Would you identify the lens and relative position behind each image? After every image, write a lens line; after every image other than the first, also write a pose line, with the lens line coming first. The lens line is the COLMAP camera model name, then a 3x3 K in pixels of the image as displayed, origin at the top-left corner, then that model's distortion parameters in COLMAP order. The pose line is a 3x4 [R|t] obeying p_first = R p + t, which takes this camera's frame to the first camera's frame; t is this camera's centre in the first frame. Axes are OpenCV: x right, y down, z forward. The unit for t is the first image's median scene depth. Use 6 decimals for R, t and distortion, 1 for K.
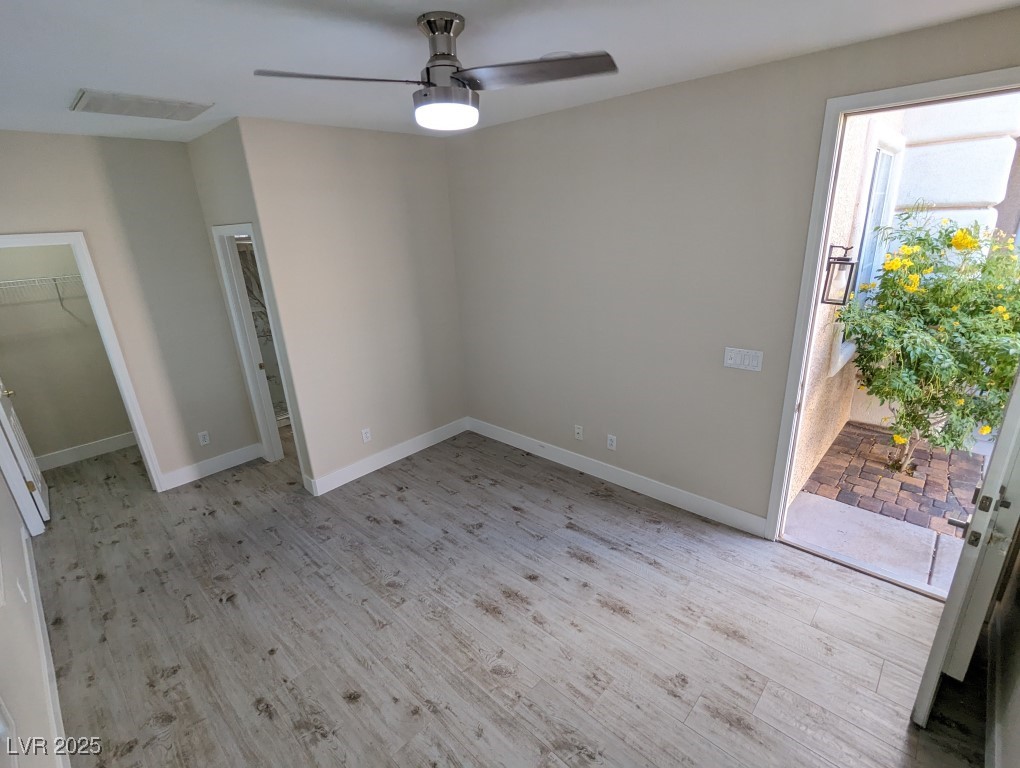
lens RADIAL K [[485.6, 0, 506.1], [0, 485.6, 388.8], [0, 0, 1]] dist [-0.001772, 0.003821]
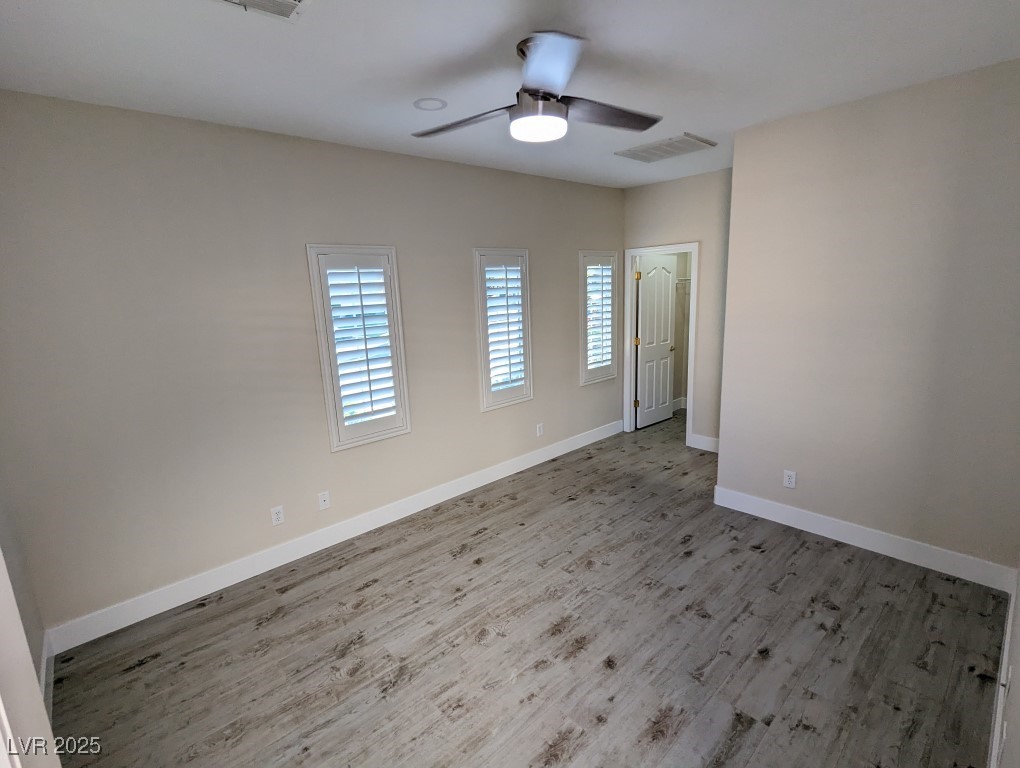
lens RADIAL K [[485.6, 0, 505.3], [0, 485.6, 382.1], [0, 0, 1]] dist [-0.001772, 0.003821]
pose [[-0.065761, 0.249477, -0.966145, 0.718378], [-0.284576, 0.923341, 0.257794, -0.189547], [0.956395, 0.291894, 0.010276, 0.699956]]
